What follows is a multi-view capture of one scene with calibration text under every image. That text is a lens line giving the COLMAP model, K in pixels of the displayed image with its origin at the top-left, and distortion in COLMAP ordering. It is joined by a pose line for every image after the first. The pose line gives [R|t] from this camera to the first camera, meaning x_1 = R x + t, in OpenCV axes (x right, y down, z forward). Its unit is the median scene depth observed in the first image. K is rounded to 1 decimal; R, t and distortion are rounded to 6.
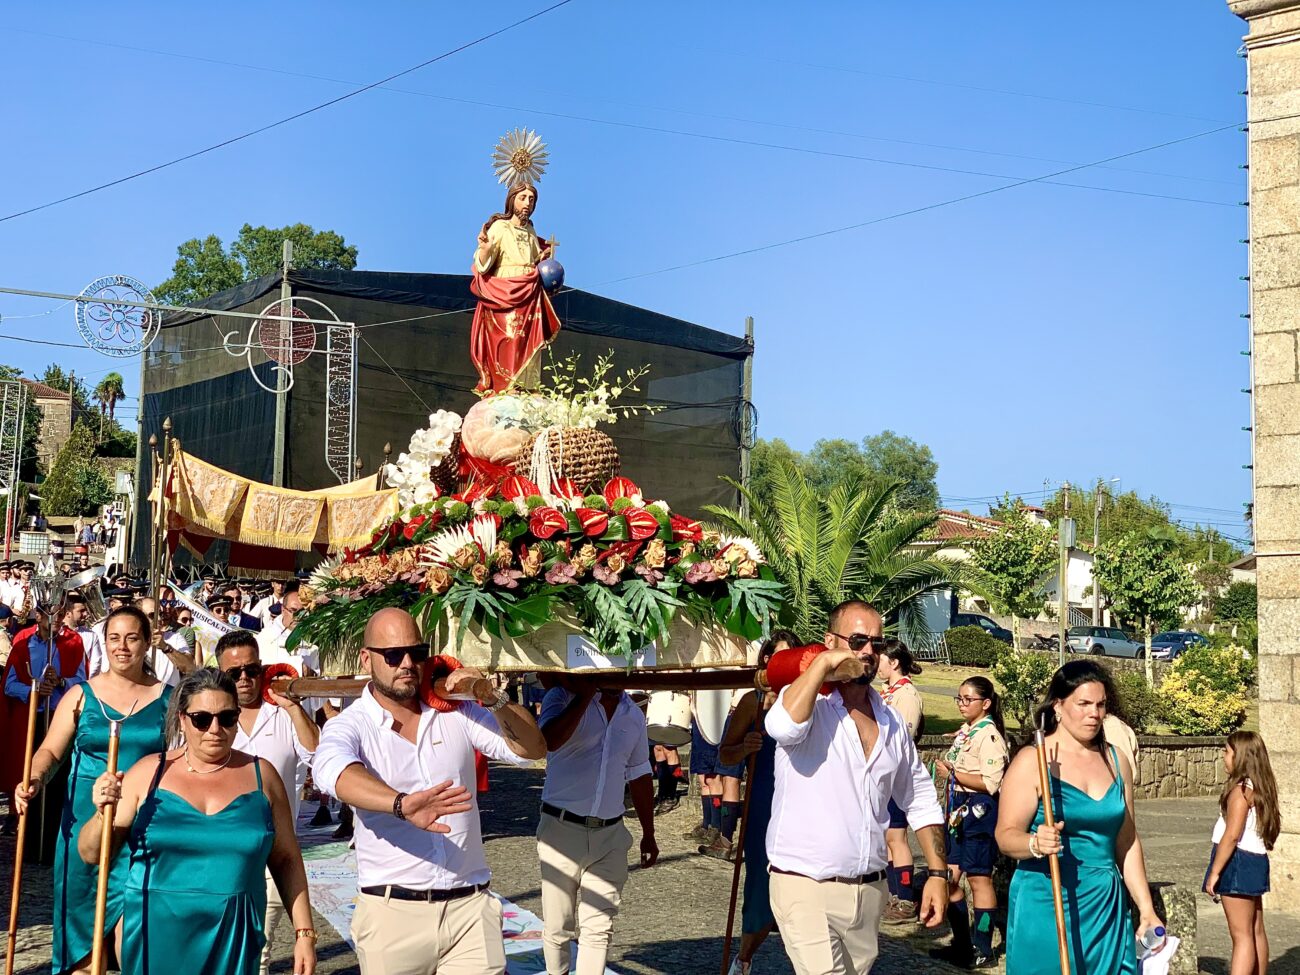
lens RADIAL K [[2012.5, 0, 667.8], [0, 2012.5, 470.3], [0, 0, 1]] dist [0.049297, 0.000000]
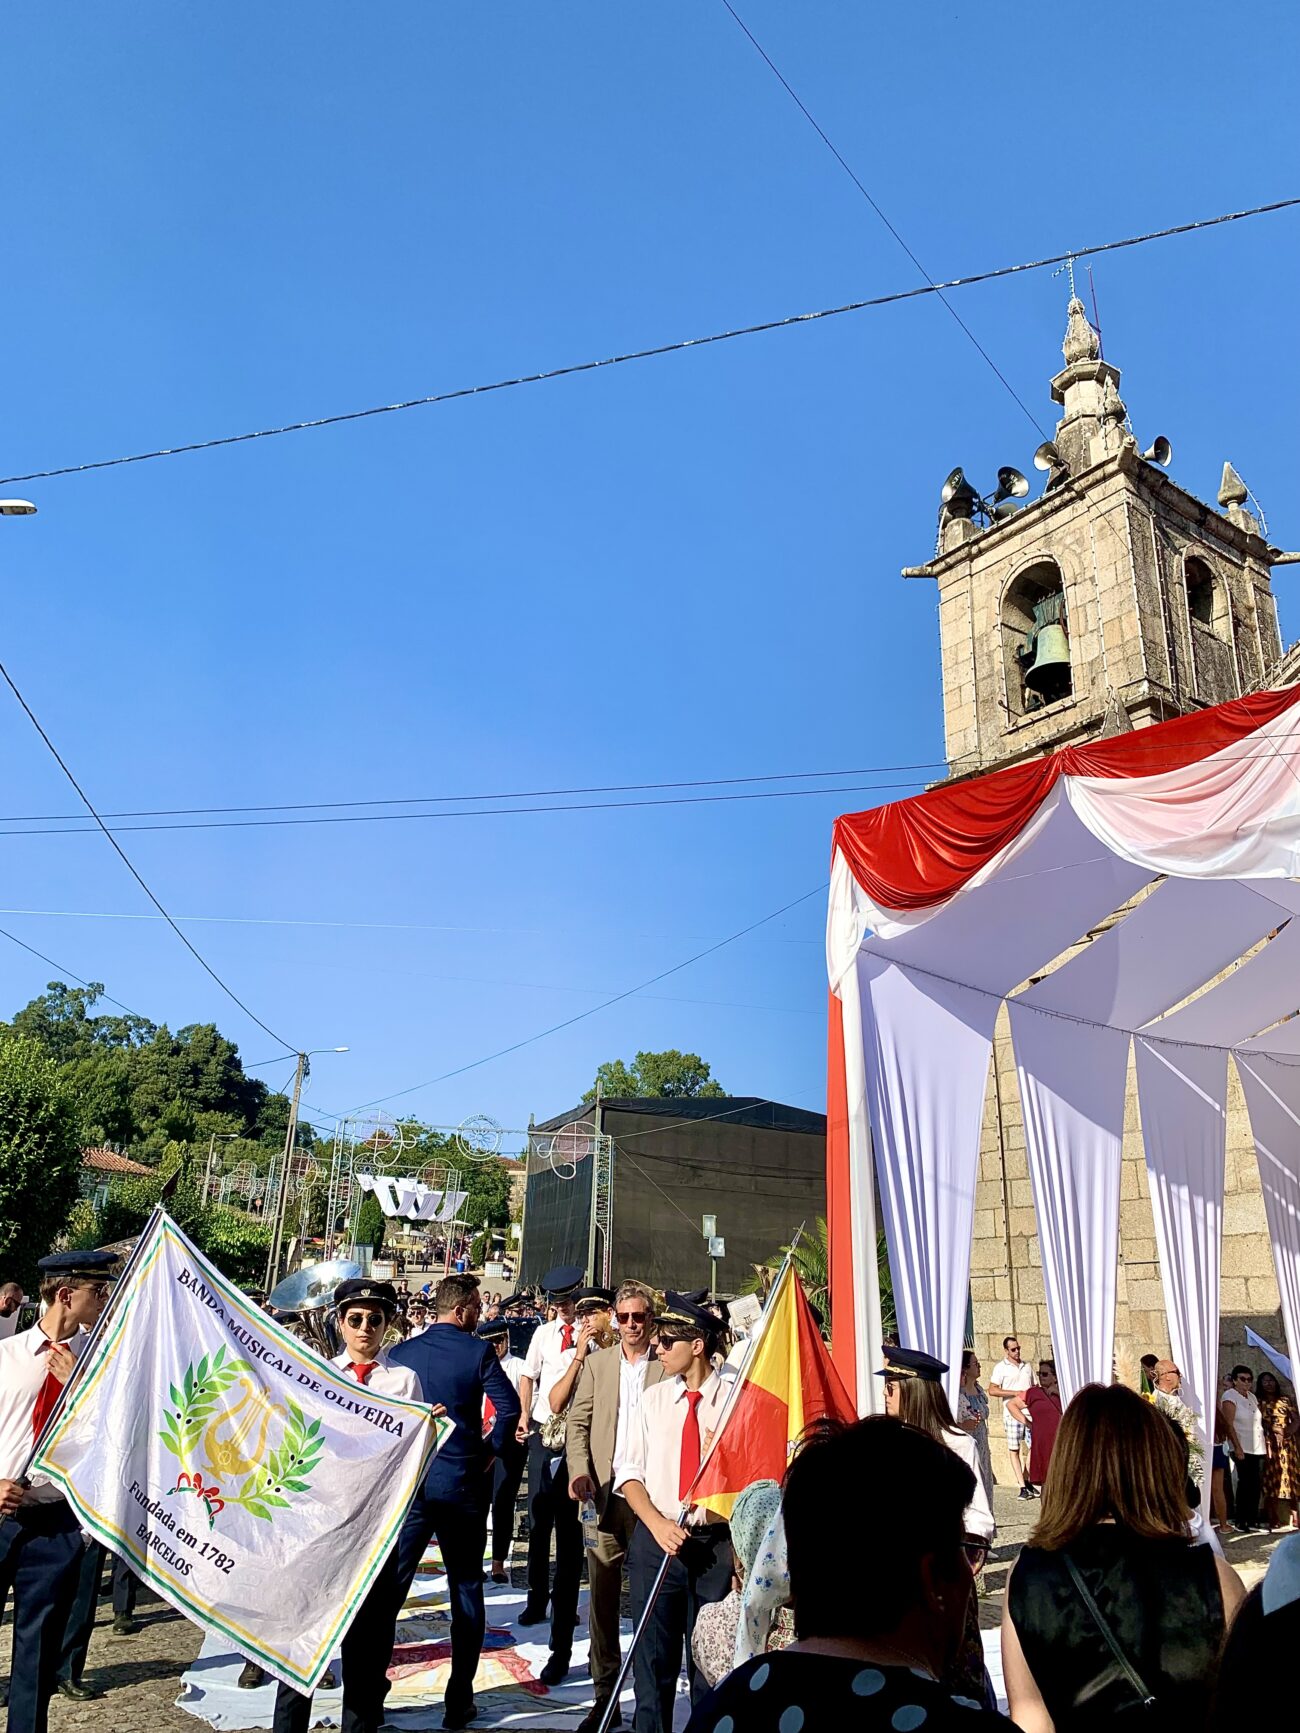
lens RADIAL K [[1369.2, 0, 627.4], [0, 1369.2, 808.4], [0, 0, 1]] dist [0.045420, -0.050170]
pose [[0.972503, -0.076588, -0.219935, 0.101951], [0.011188, 0.958651, -0.284363, -0.005008], [0.232619, 0.274084, 0.933149, -0.133914]]
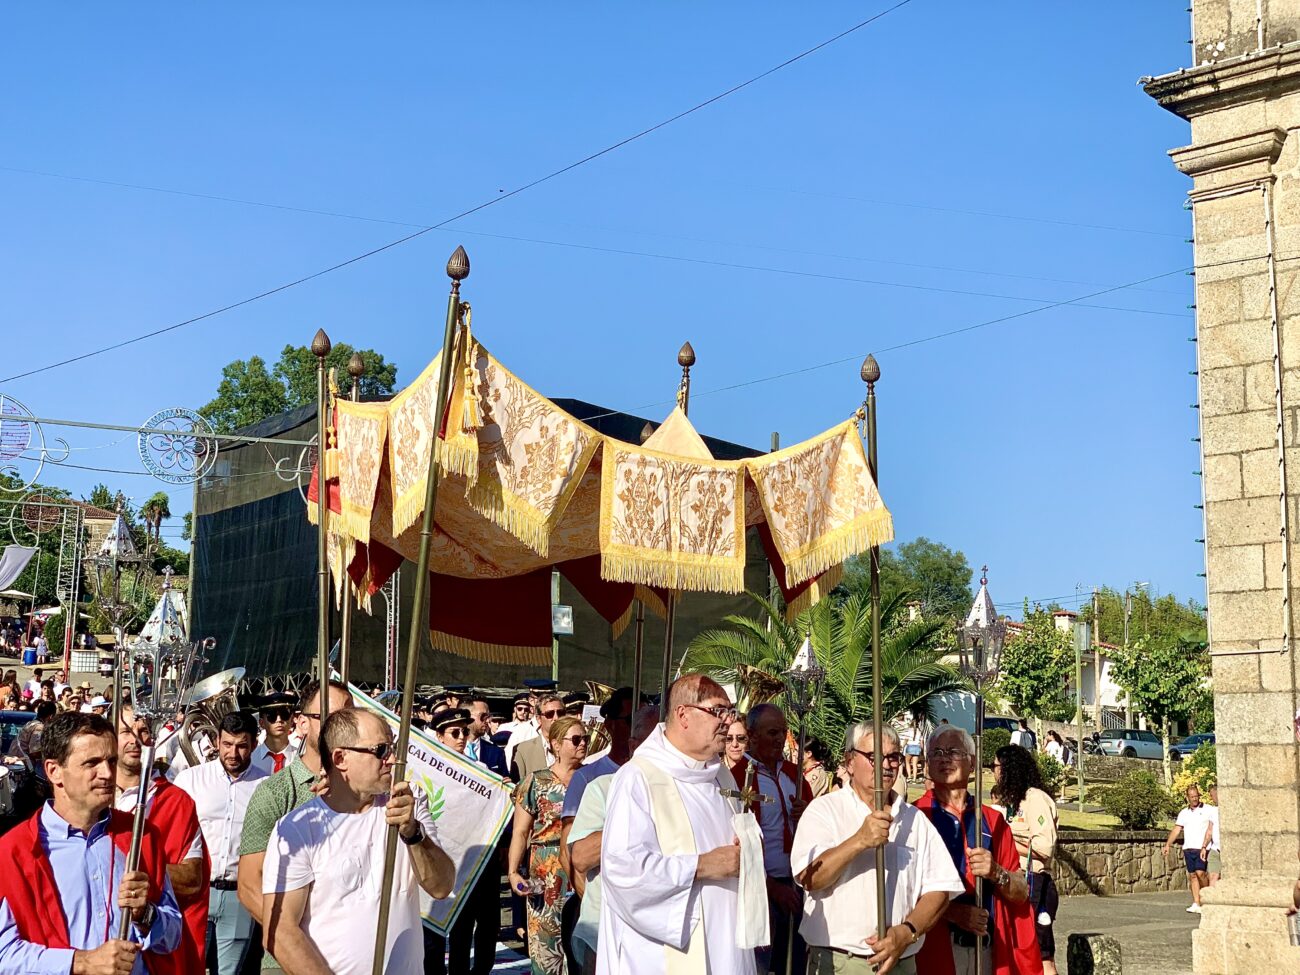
lens RADIAL K [[2012.5, 0, 656.2], [0, 2012.5, 479.8], [0, 0, 1]] dist [0.049297, 0.000000]
pose [[0.999572, -0.015815, -0.024622, 0.005114], [0.014576, 0.998657, -0.049711, -0.001075], [0.025375, 0.049330, 0.998460, -0.042010]]
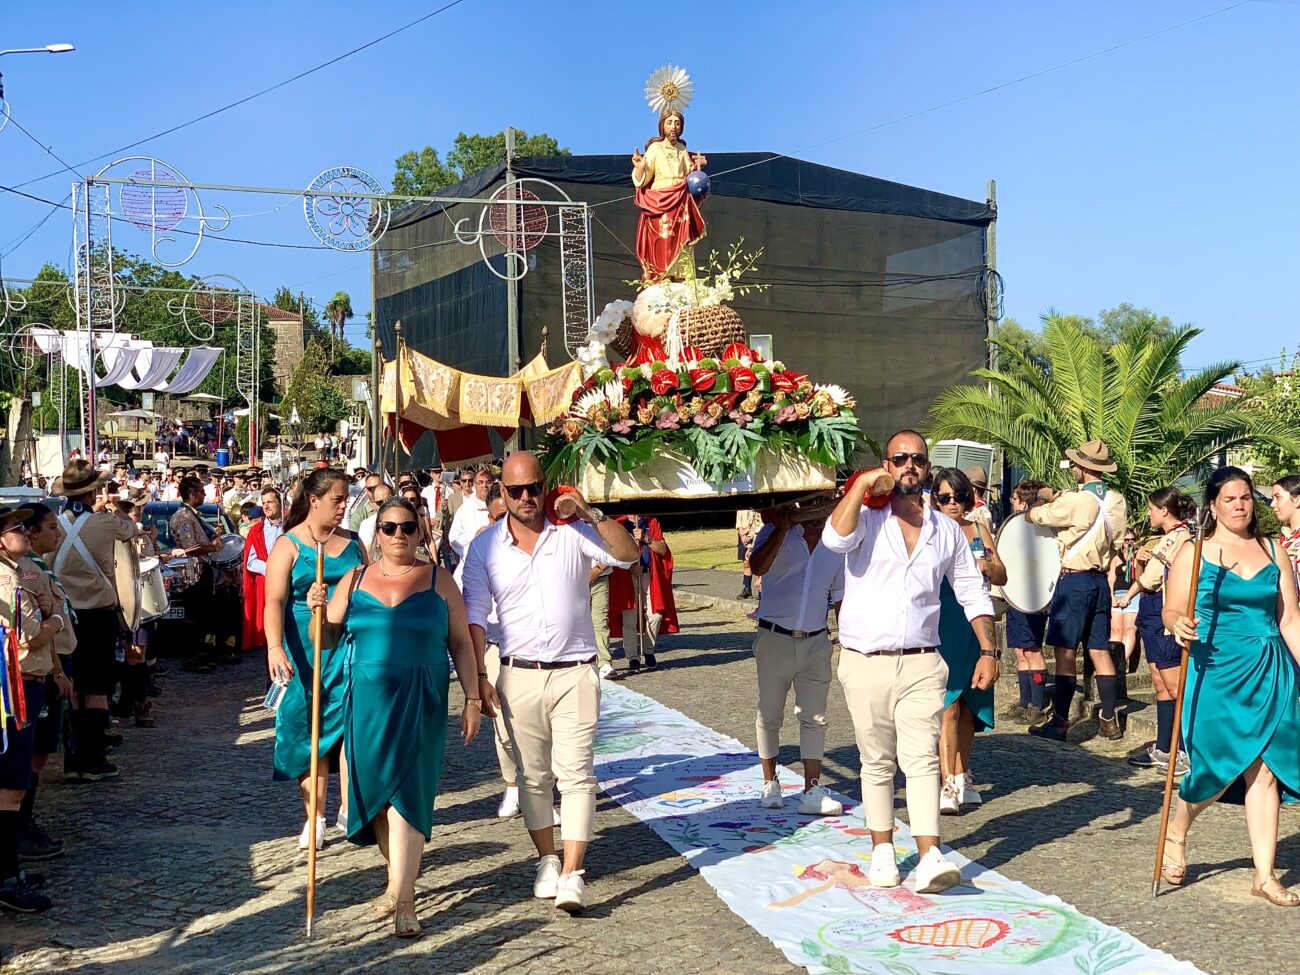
lens RADIAL K [[2012.5, 0, 661.2], [0, 2012.5, 501.0], [0, 0, 1]] dist [0.049297, 0.000000]
pose [[0.992244, -0.045938, -0.115507, -0.012198], [0.053423, 0.996610, 0.062566, 0.007521], [0.112241, -0.068252, 0.991334, 0.034624]]
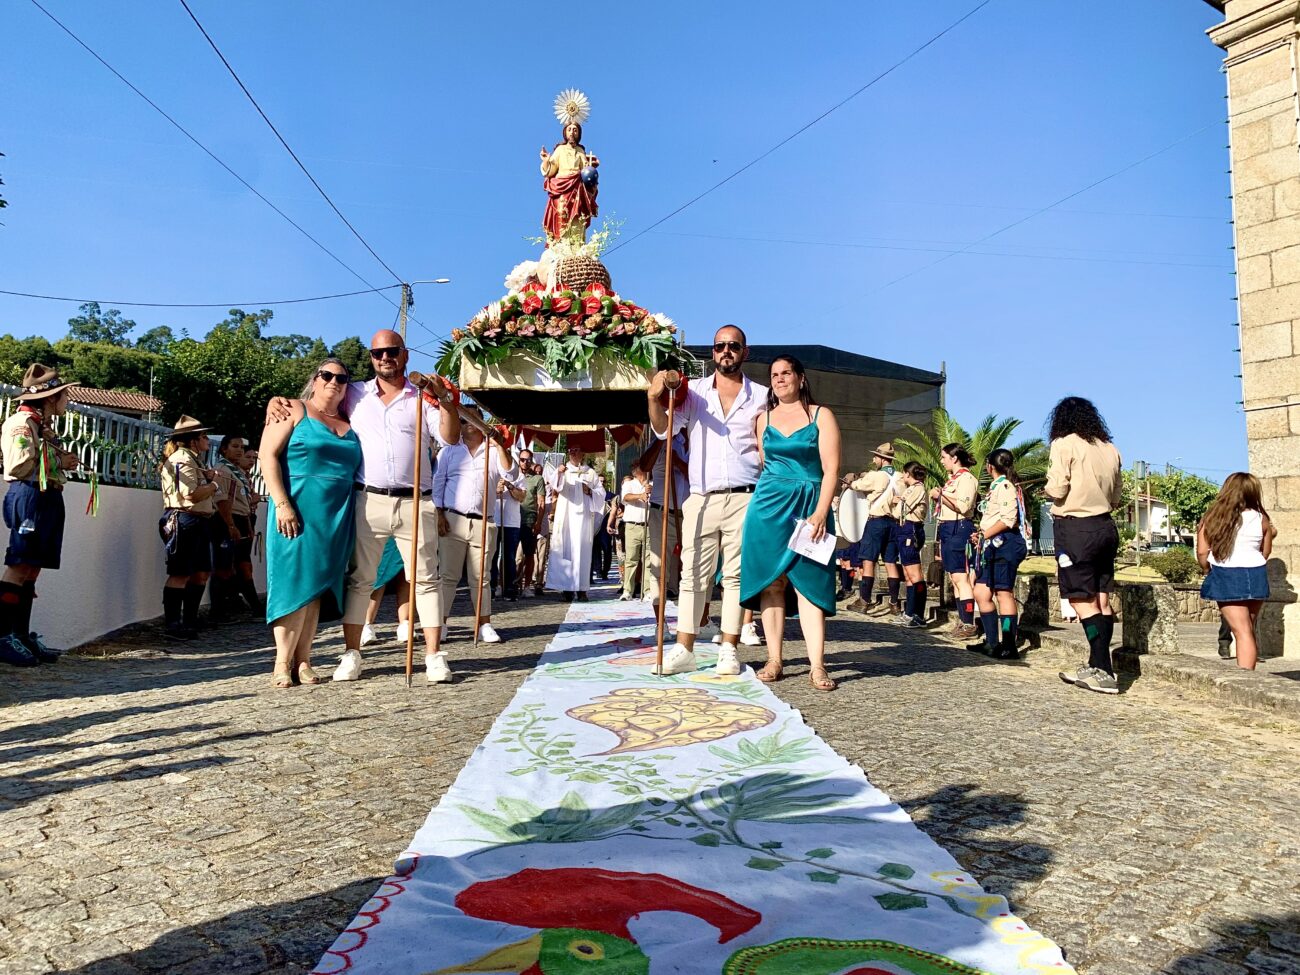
lens RADIAL K [[1027.1, 0, 658.5], [0, 1027.1, 468.8], [0, 0, 1]] dist [0.045420, -0.050170]
pose [[0.967953, -0.031932, -0.249092, 0.023926], [0.029101, 0.999463, -0.015039, 0.028300], [0.249438, 0.007309, 0.968363, 0.062974]]
